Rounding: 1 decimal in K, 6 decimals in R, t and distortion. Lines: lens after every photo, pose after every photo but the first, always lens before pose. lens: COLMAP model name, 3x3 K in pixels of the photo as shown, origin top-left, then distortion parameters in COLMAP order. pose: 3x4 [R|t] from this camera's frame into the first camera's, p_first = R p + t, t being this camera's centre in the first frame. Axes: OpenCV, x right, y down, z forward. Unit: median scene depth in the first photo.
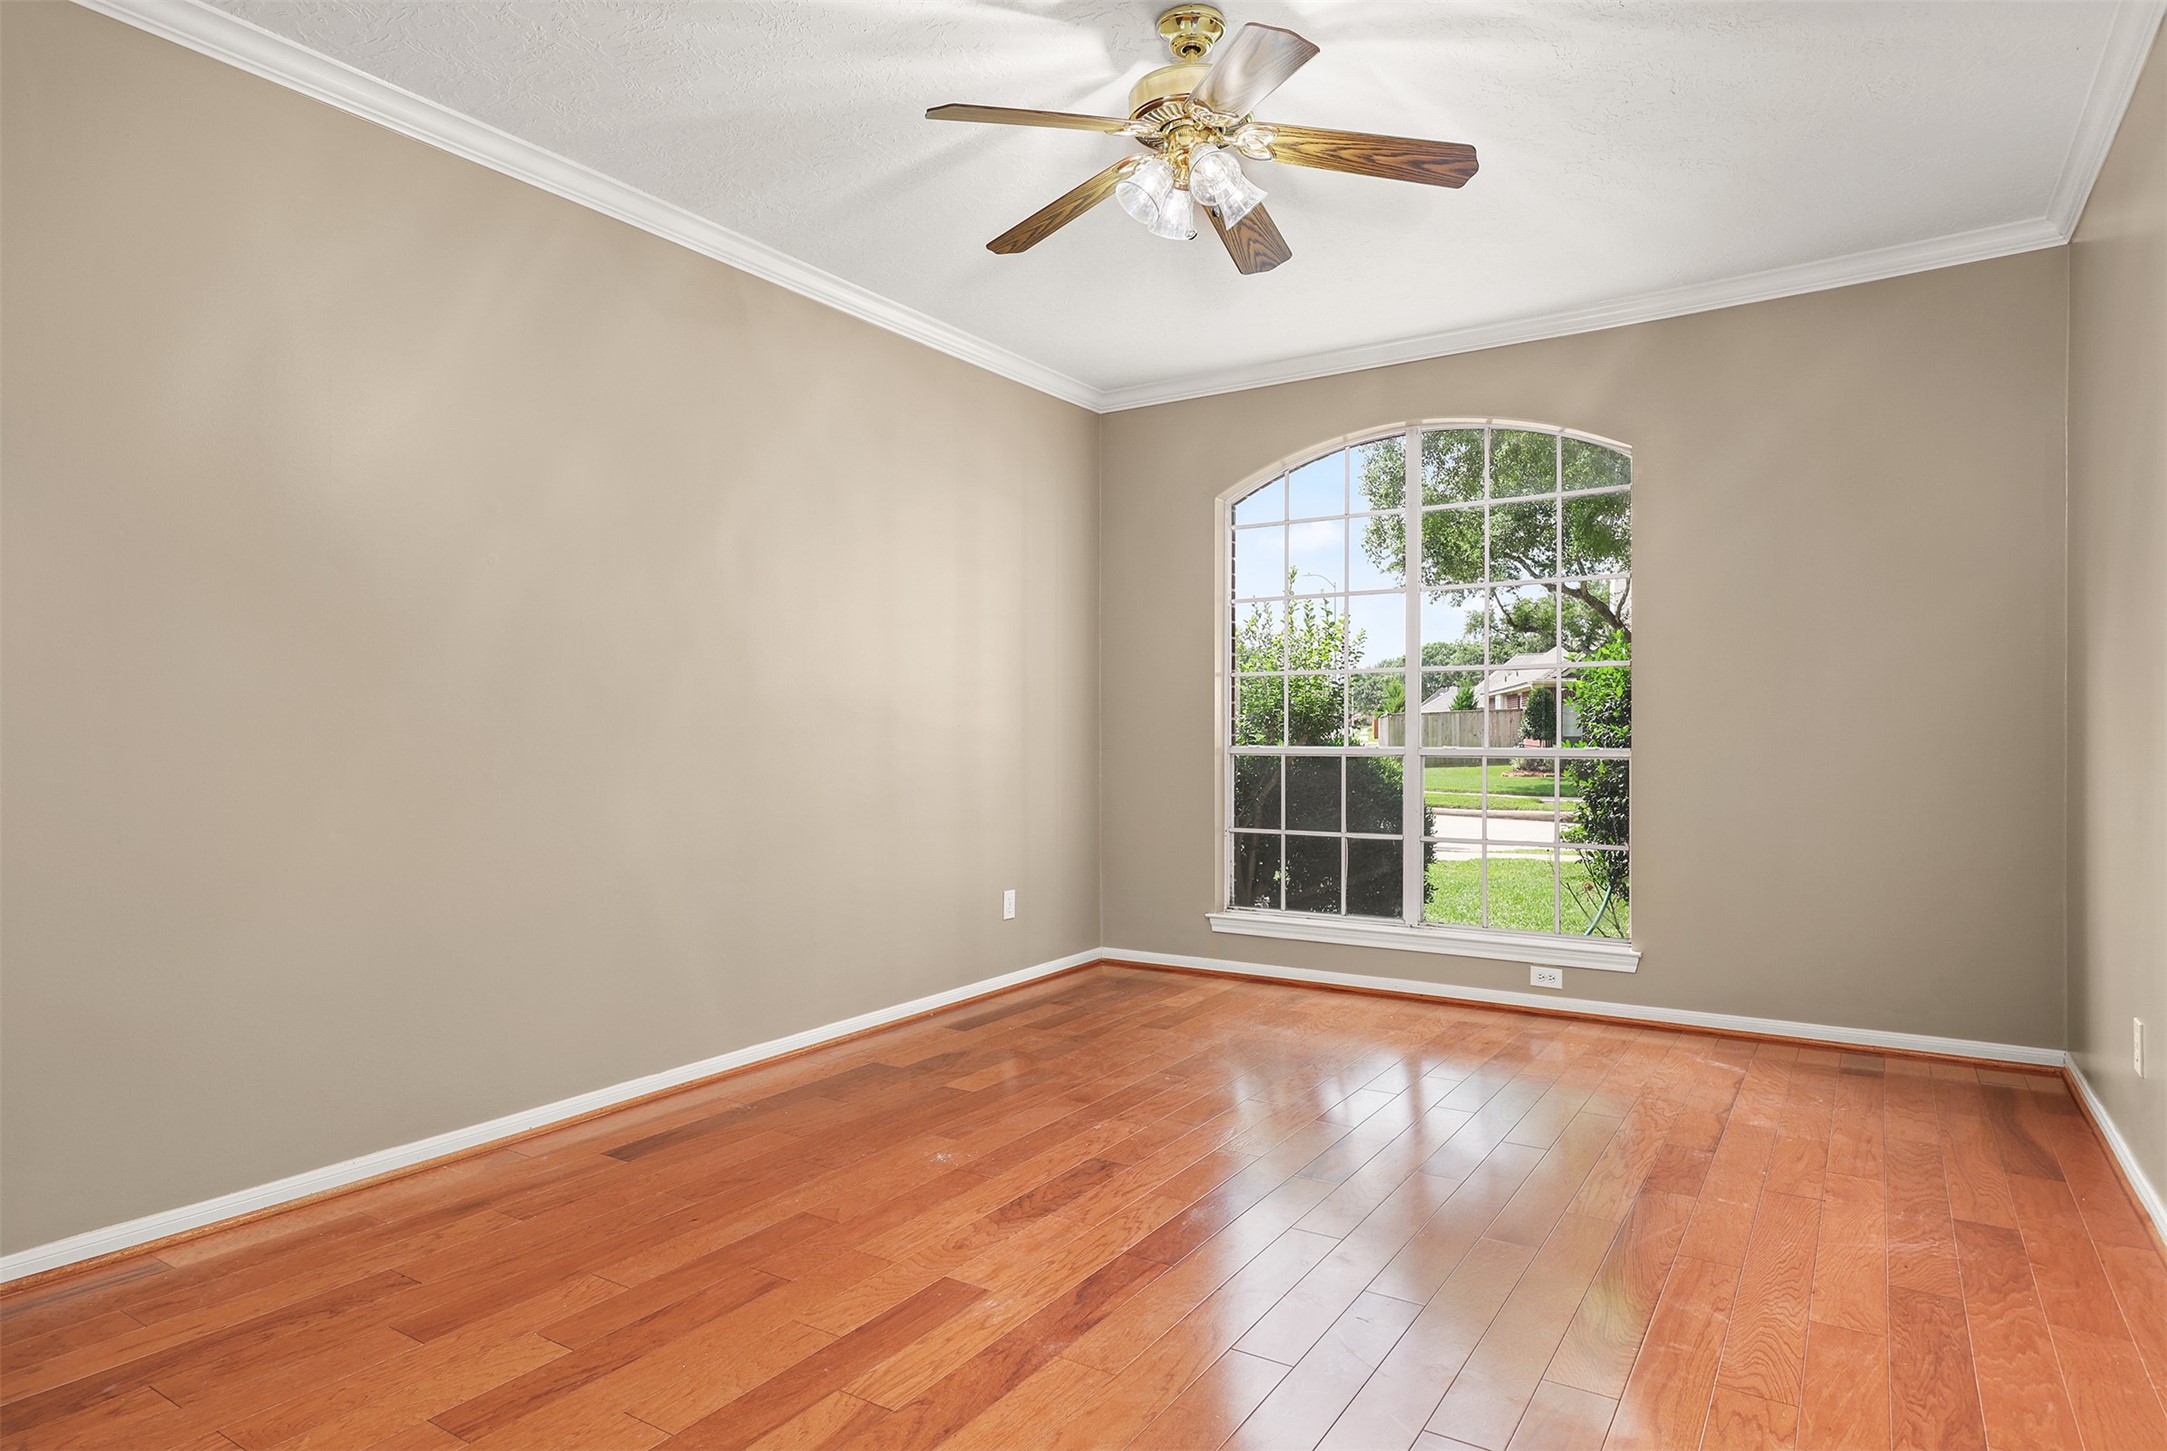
lens RADIAL K [[1231.0, 0, 1084.0], [0, 1231.0, 722.3], [0, 0, 1]] dist [-0.000448, -0.000013]
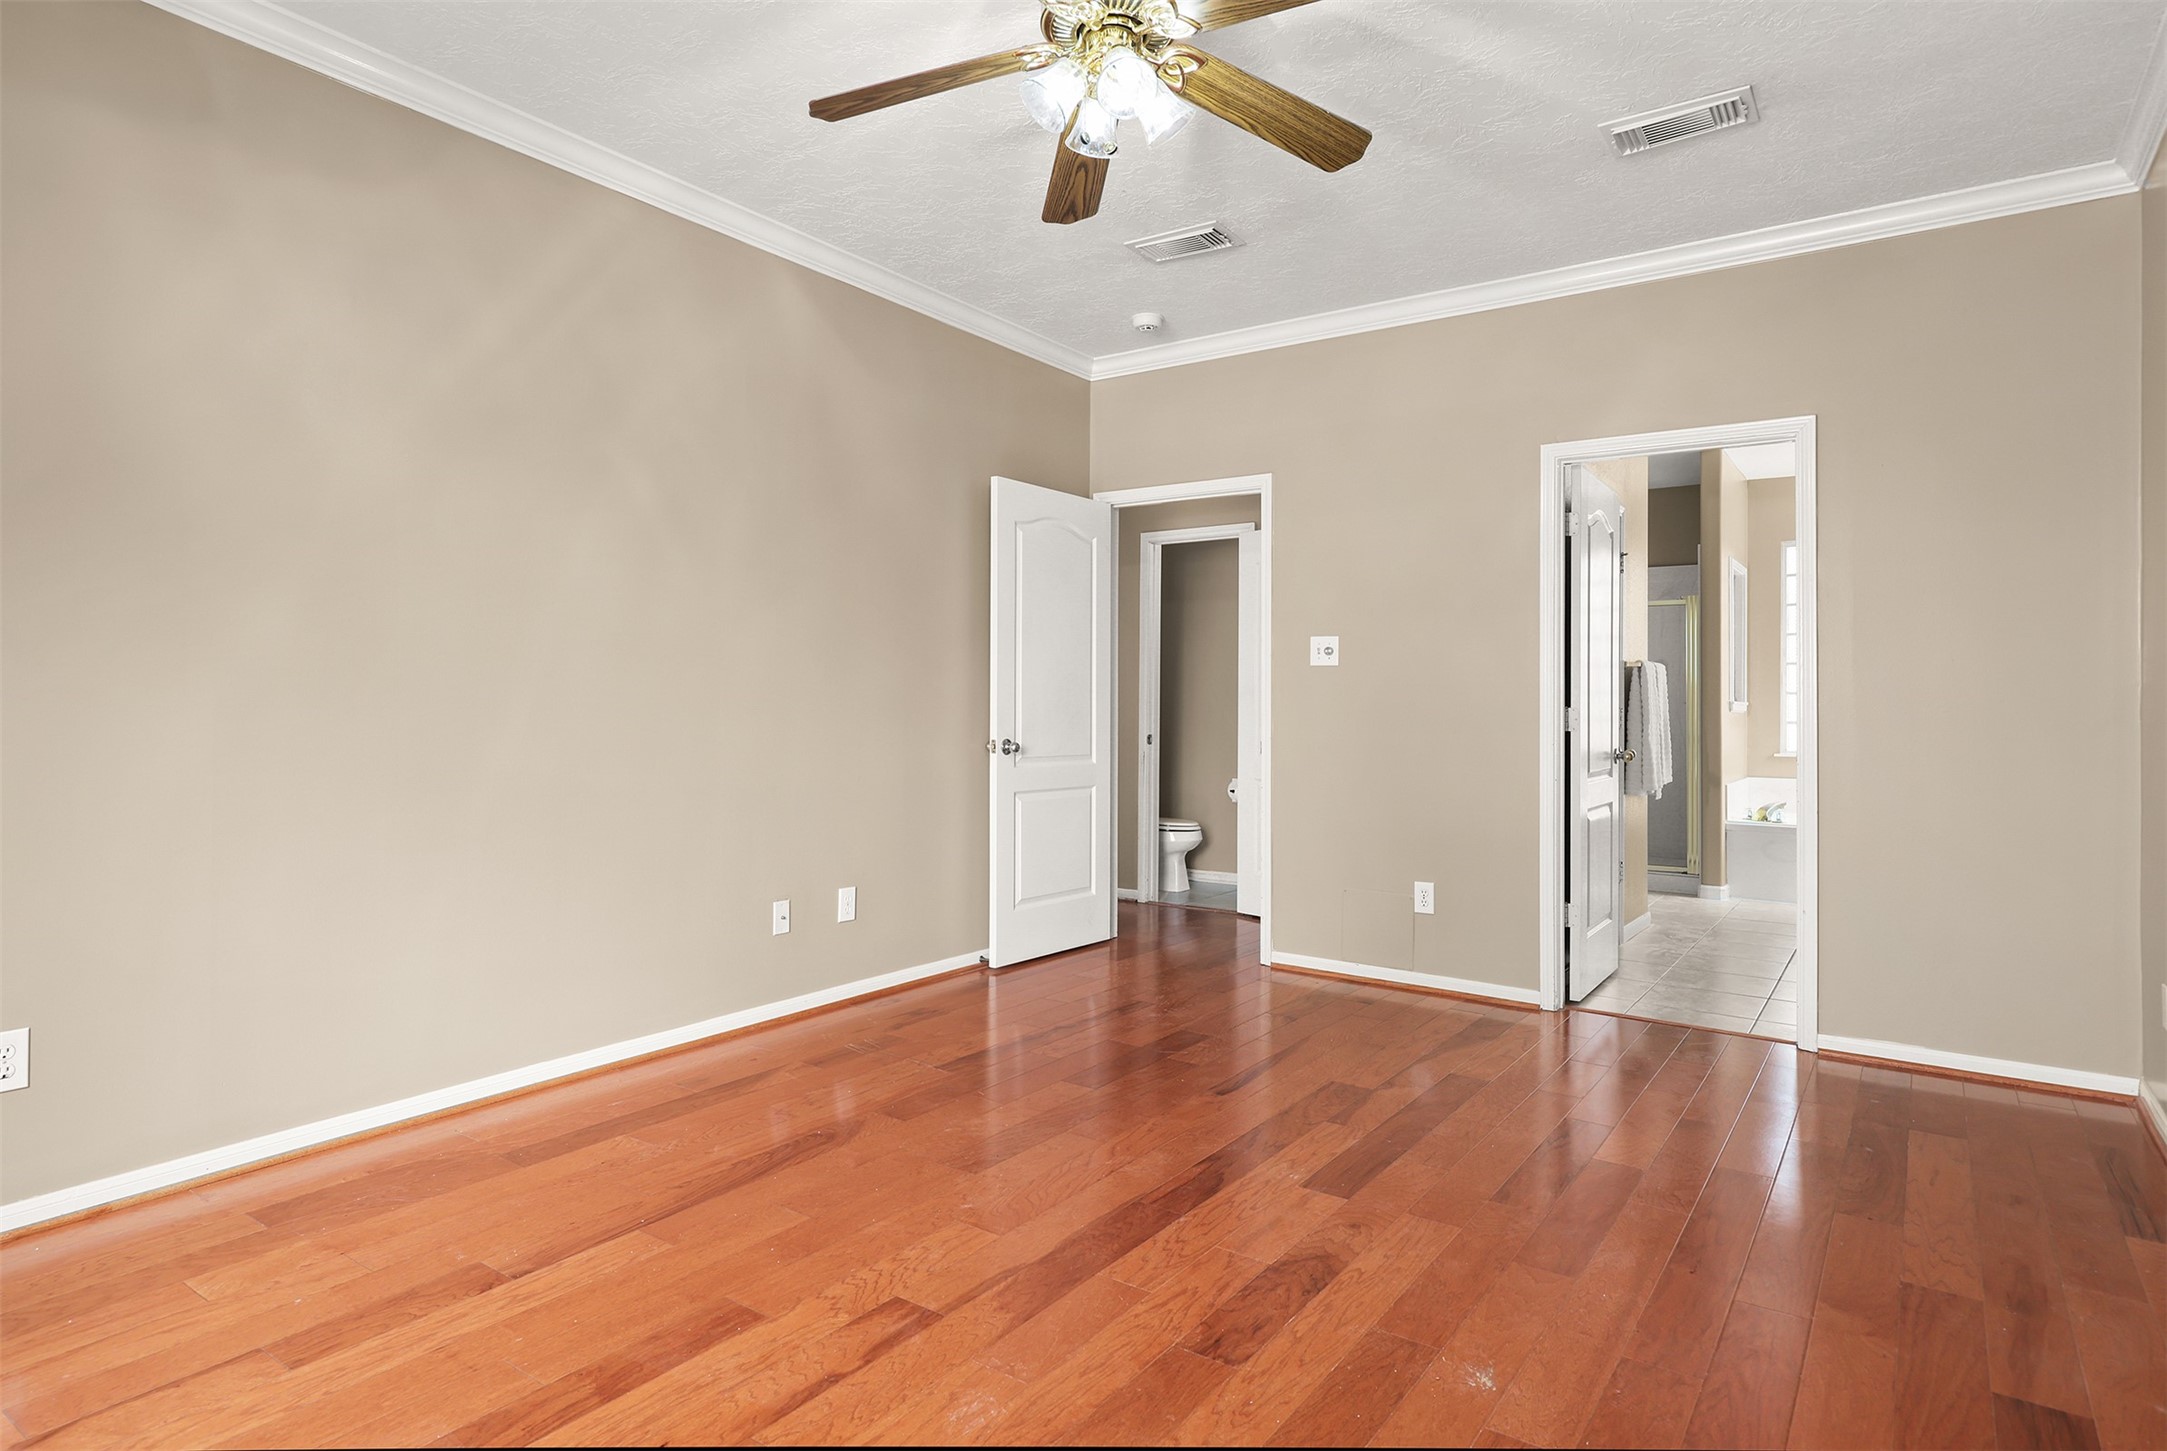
lens RADIAL K [[1180.2, 0, 1079.2], [0, 1180.2, 709.9], [0, 0, 1]] dist [0.001233, 0.000350]
pose [[-0.998920, -0.003644, 0.046330, 0.069938], [-0.003703, 0.999992, -0.001188, 0.020274], [-0.046325, -0.001359, -0.998925, 1.861982]]
